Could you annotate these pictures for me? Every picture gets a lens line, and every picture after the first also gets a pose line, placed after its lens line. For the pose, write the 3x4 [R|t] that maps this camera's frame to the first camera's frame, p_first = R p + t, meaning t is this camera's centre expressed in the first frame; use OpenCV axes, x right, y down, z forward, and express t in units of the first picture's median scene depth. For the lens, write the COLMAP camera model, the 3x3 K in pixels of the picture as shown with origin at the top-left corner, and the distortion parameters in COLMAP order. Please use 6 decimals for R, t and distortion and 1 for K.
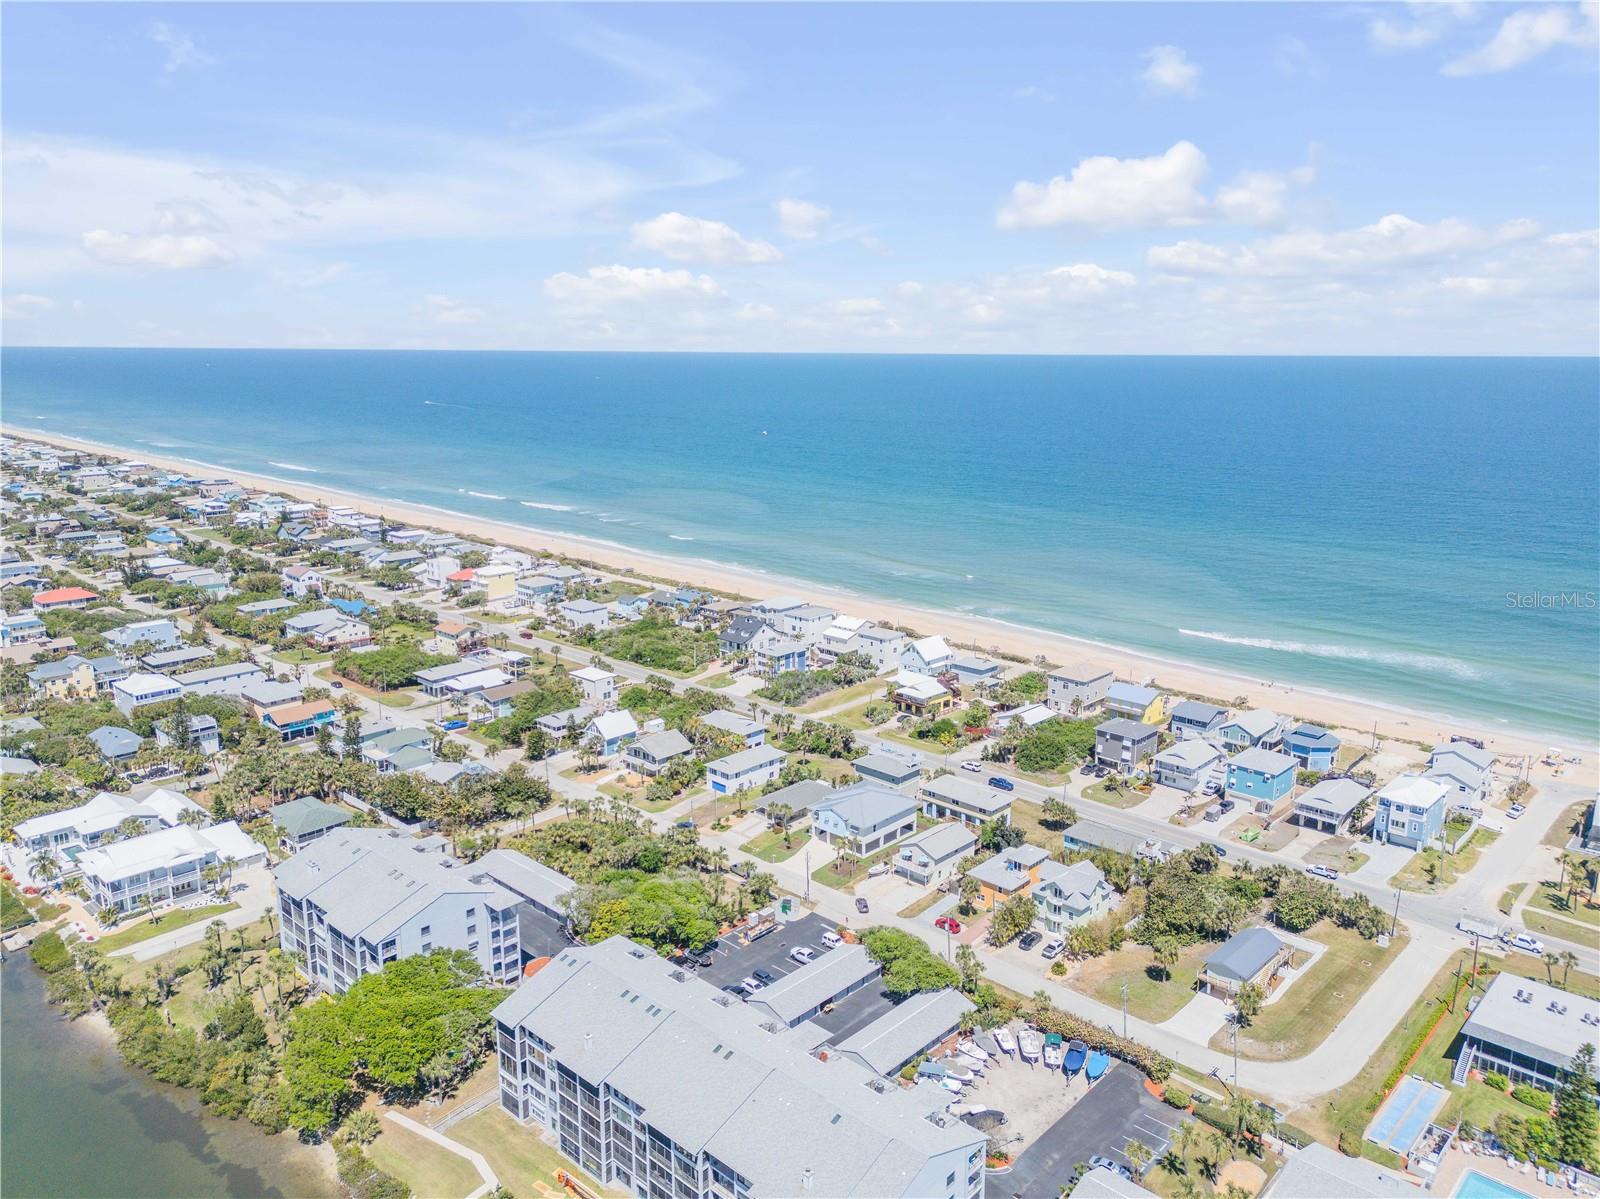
lens RADIAL K [[1117.3, 0, 803.0], [0, 1117.3, 621.8], [0, 0, 1]] dist [0.154130, -0.276732]
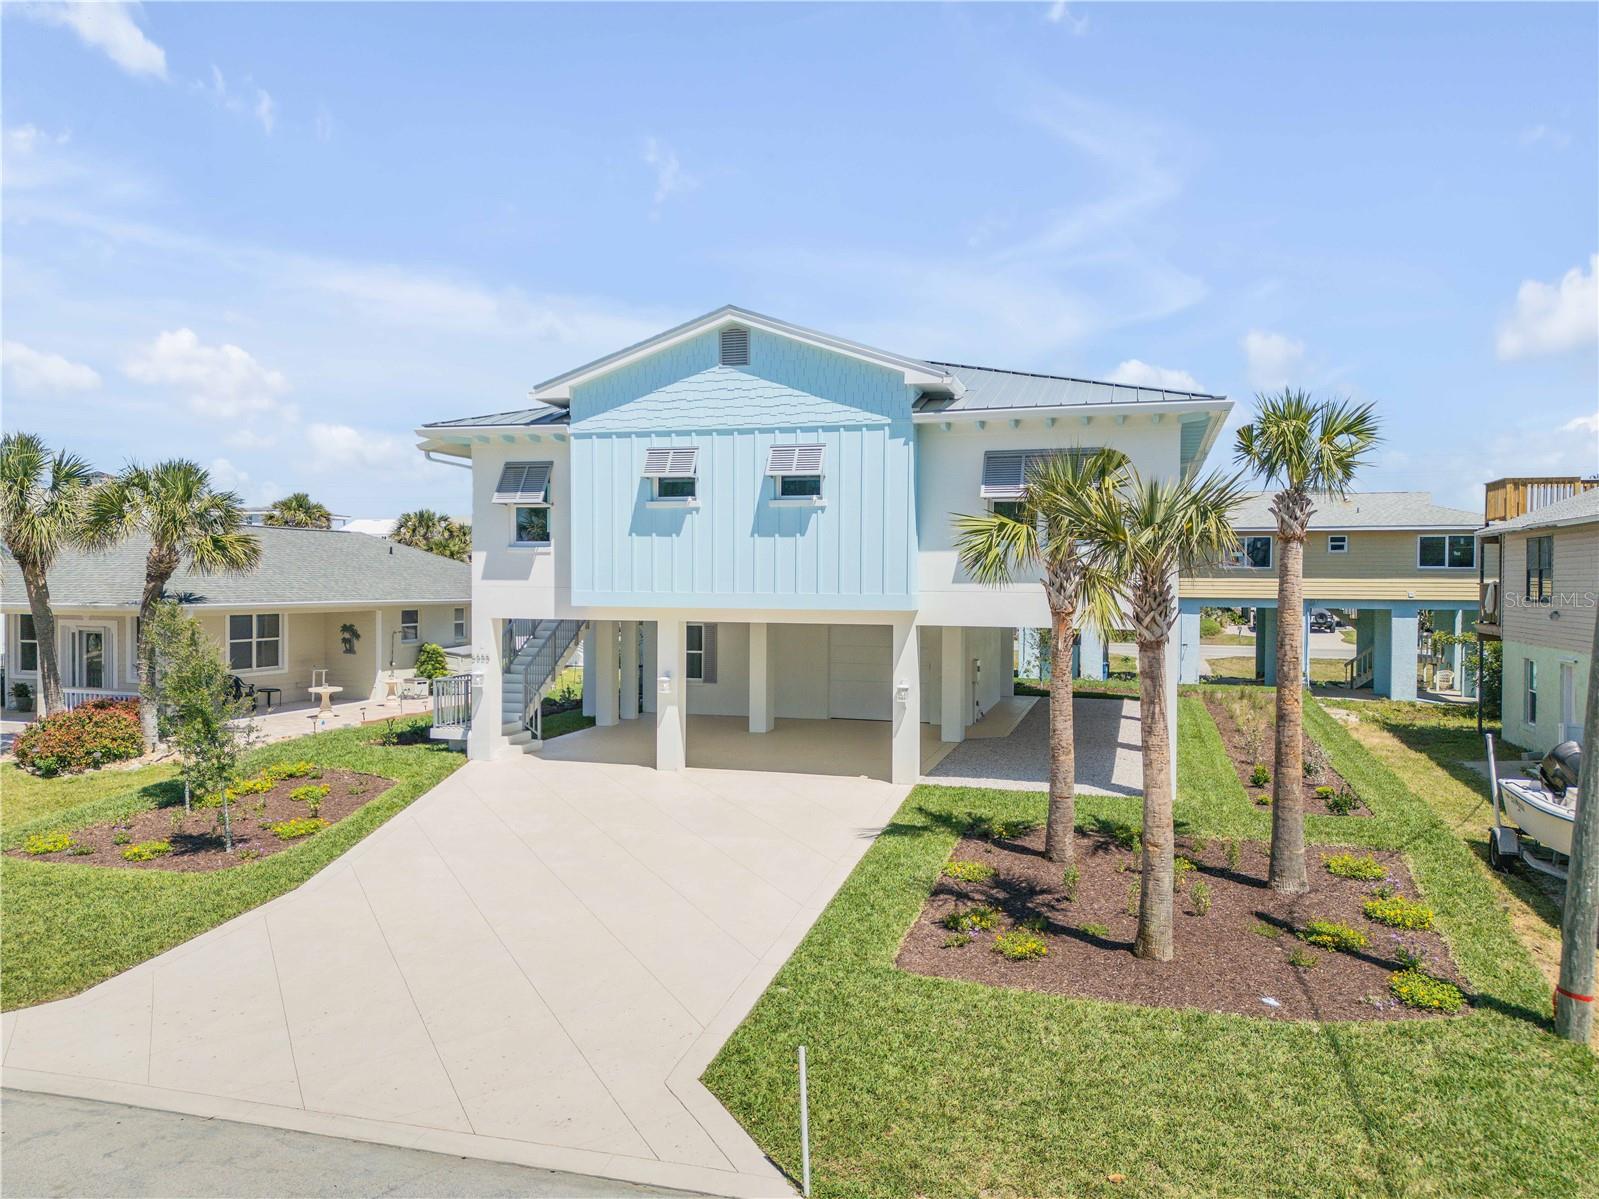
lens RADIAL K [[1135.5, 0, 803.8], [0, 1135.5, 607.0], [0, 0, 1]] dist [0.085561, -0.090794]
pose [[0.897214, -0.007991, 0.441524, -0.009472], [0.097339, 0.978823, -0.180087, 0.181930], [-0.430735, 0.204554, 0.878991, 0.811064]]
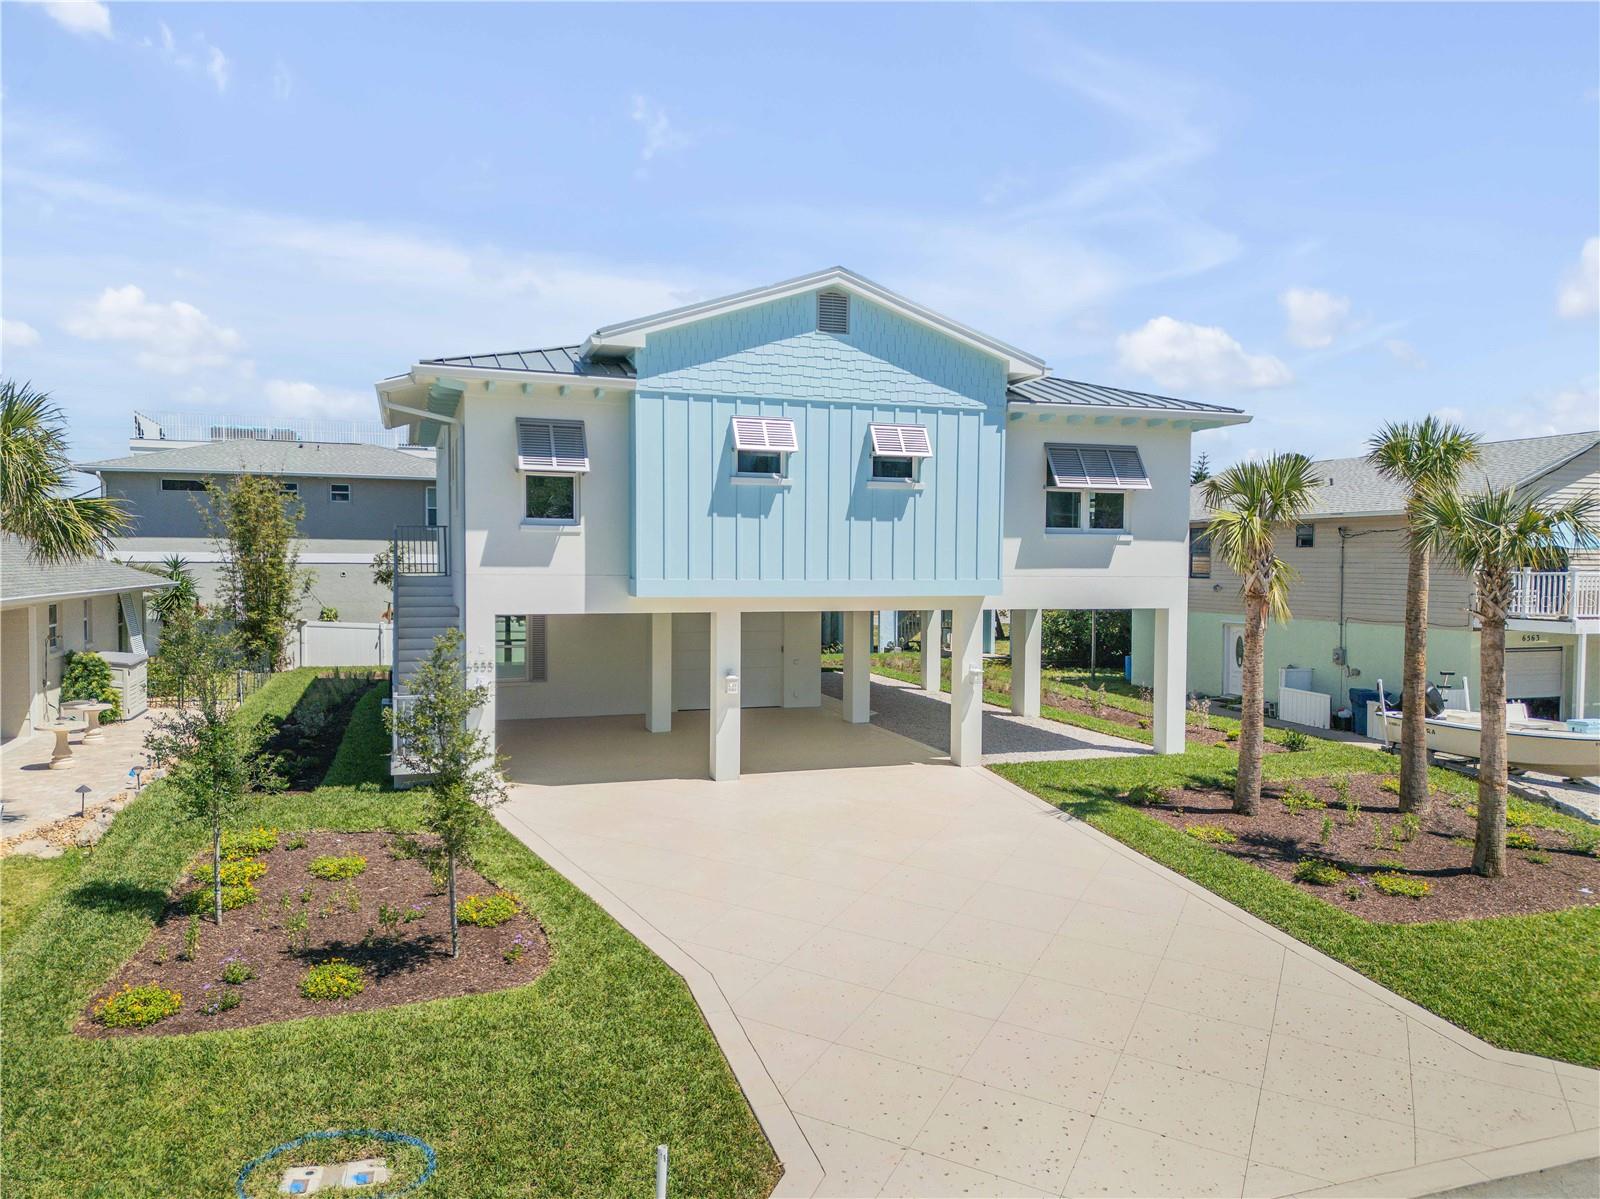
lens RADIAL K [[1136.2, 0, 804.3], [0, 1136.2, 607.0], [0, 0, 1]] dist [0.085561, -0.090794]
pose [[0.471622, -0.037610, 0.880998, -0.046082], [0.196018, 0.978564, -0.063158, 0.171758], [-0.859738, 0.202478, 0.468885, 0.851932]]
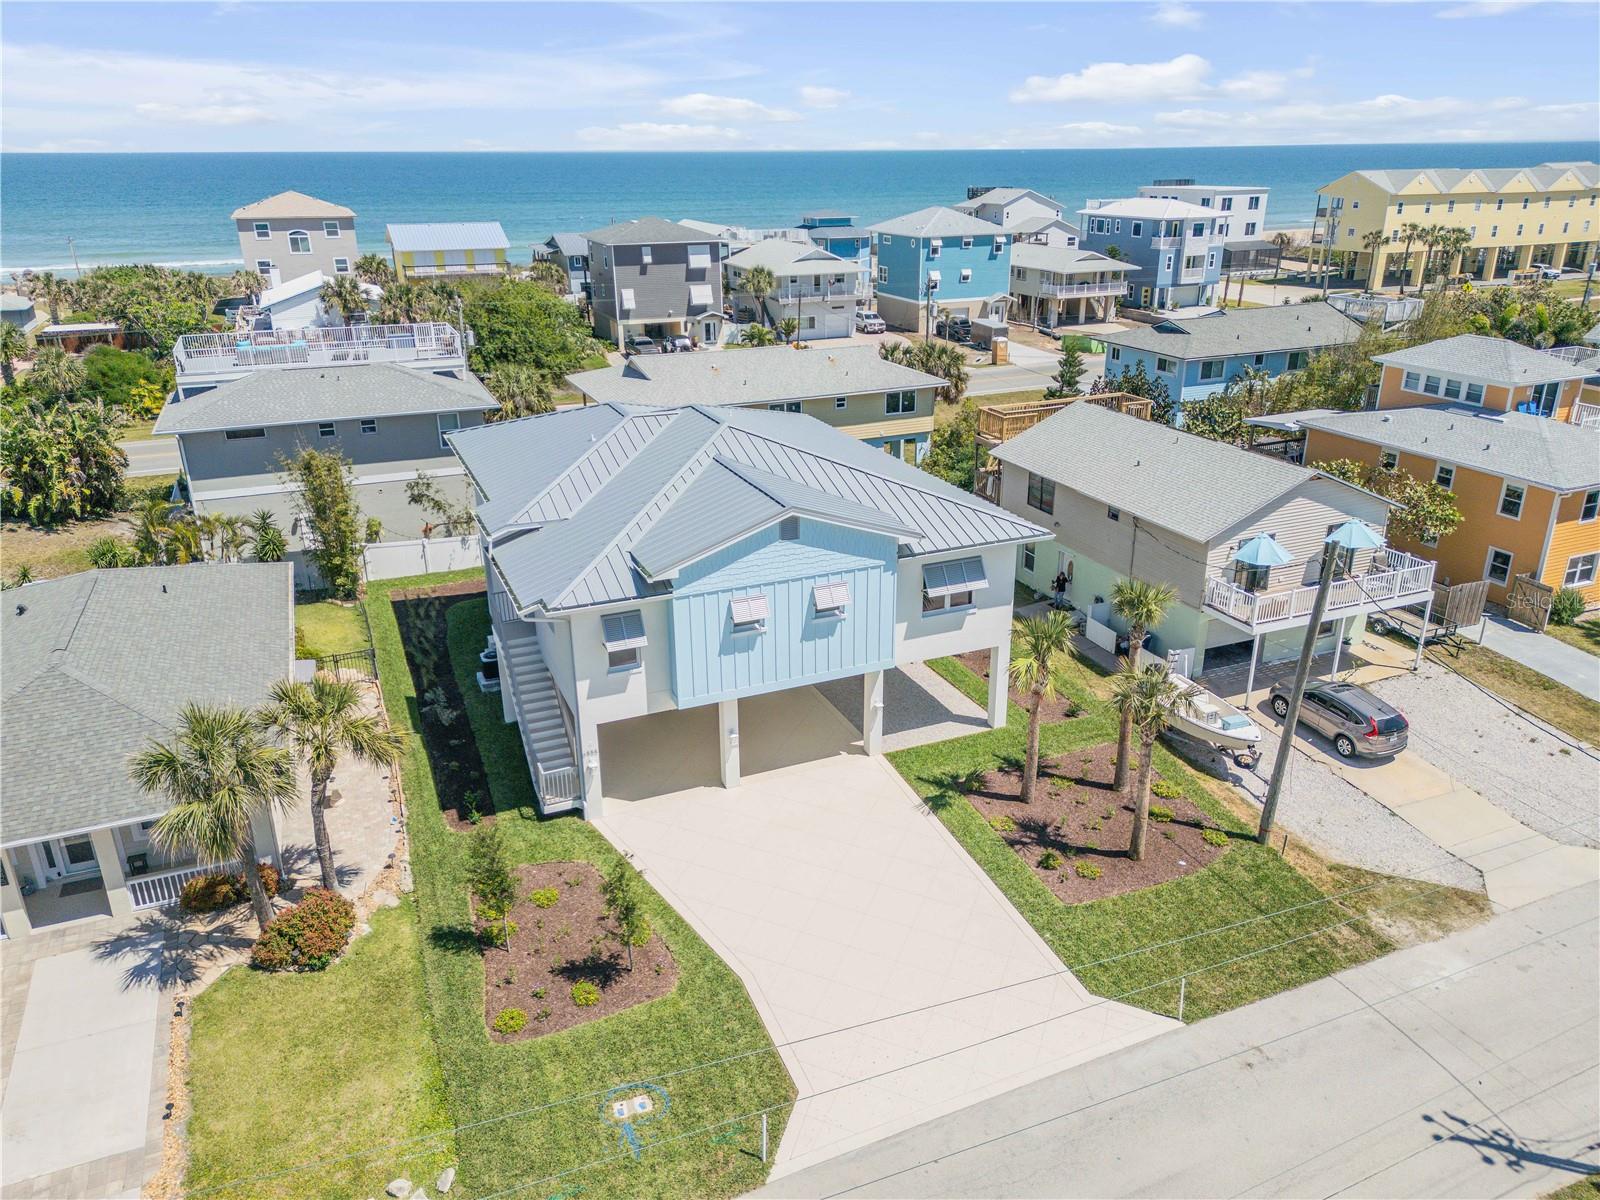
lens RADIAL K [[1136.2, 0, 804.3], [0, 1136.2, 607.5], [0, 0, 1]] dist [0.085561, -0.090794]
pose [[0.406233, -0.345213, 0.846051, -0.082069], [0.218357, 0.935741, 0.276964, 0.122830], [-0.887296, 0.072230, 0.455509, 0.826067]]
